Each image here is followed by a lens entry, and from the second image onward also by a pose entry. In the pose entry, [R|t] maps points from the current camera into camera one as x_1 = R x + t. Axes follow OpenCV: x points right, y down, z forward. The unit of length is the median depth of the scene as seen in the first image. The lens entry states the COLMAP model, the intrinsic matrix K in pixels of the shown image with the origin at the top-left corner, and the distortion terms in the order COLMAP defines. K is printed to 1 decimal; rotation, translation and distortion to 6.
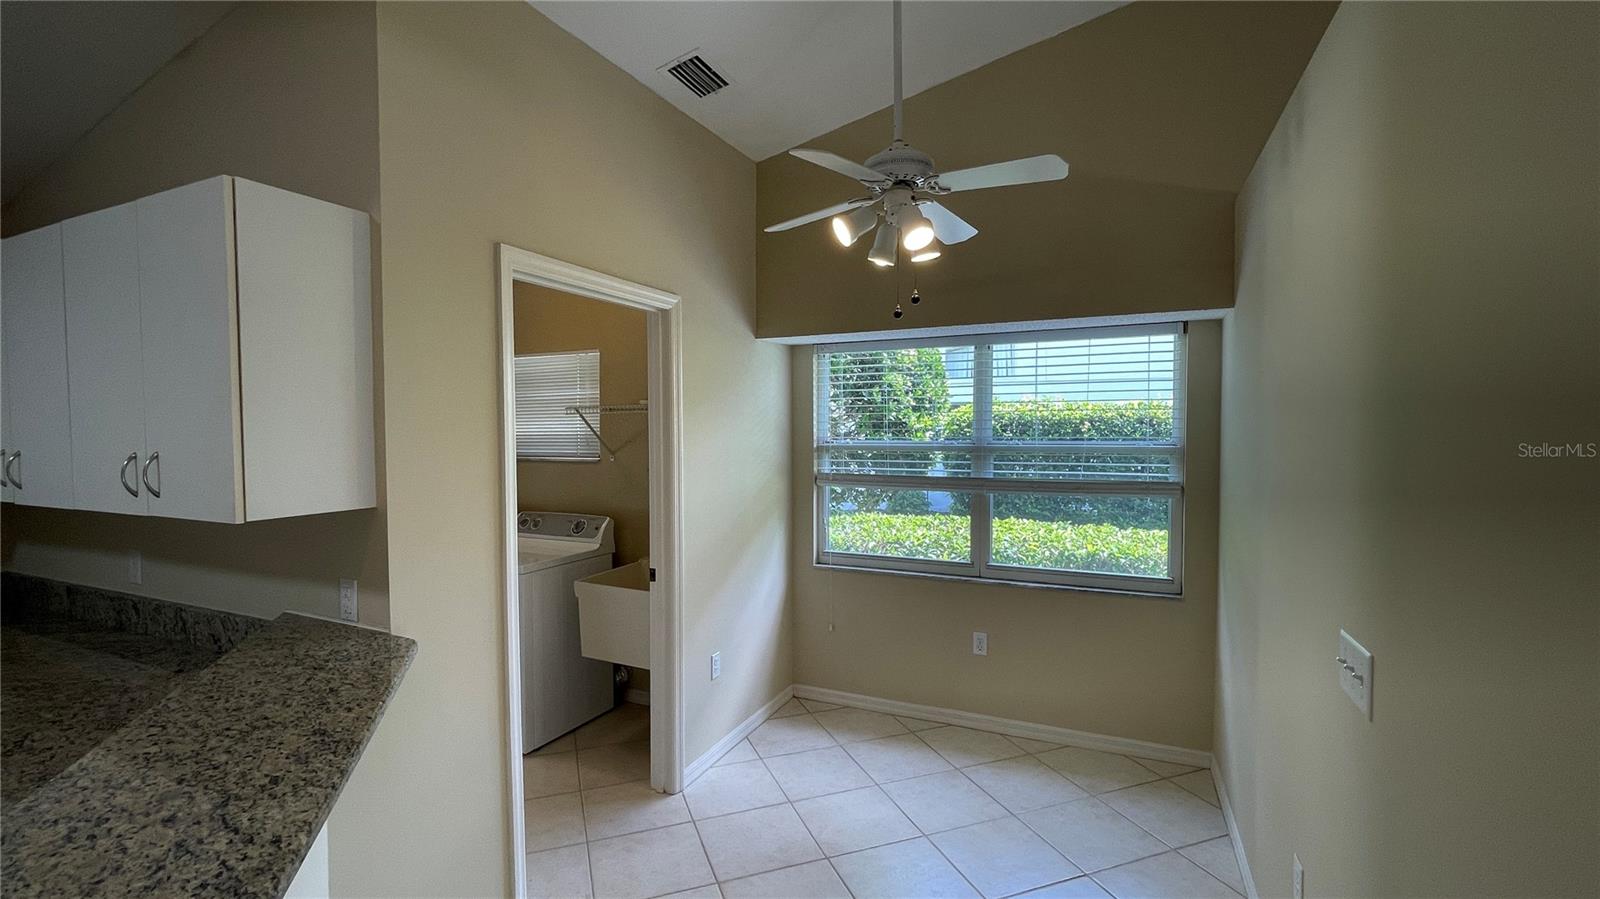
lens RADIAL K [[699.5, 0, 793.2], [0, 699.5, 446.9], [0, 0, 1]] dist [0.005461, -0.000035]
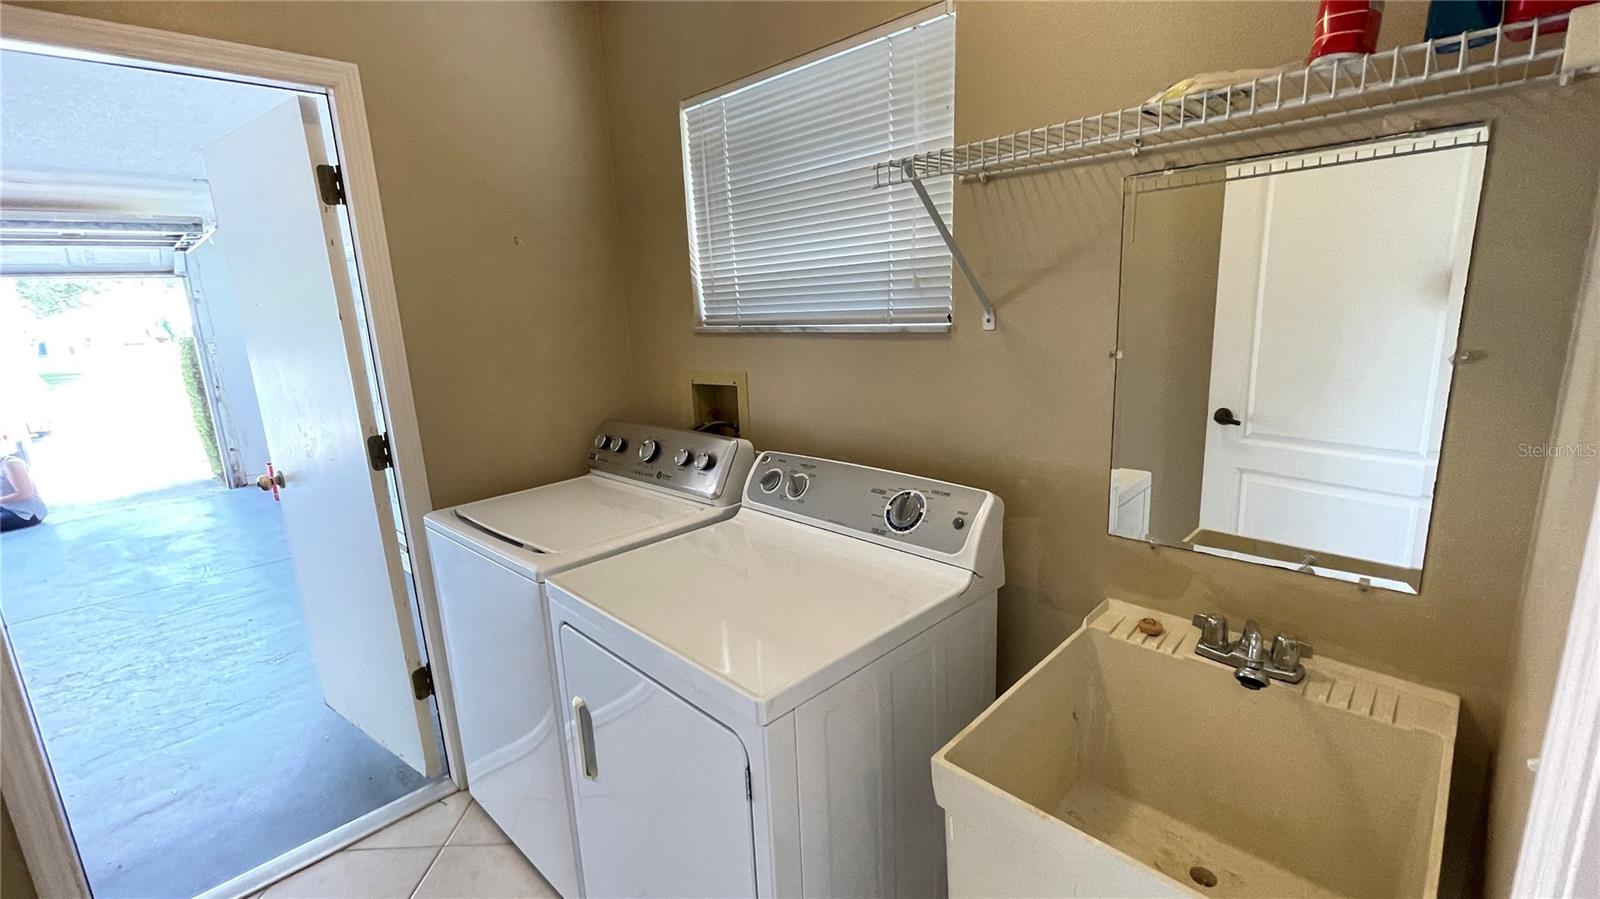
lens RADIAL K [[699.5, 0, 797.5], [0, 699.5, 451.8], [0, 0, 1]] dist [0.005461, -0.000035]
pose [[0.940967, 0.031516, -0.337029, -0.234669], [0.036683, 0.980299, 0.194085, 0.009138], [0.336506, -0.194991, 0.921272, 0.640920]]
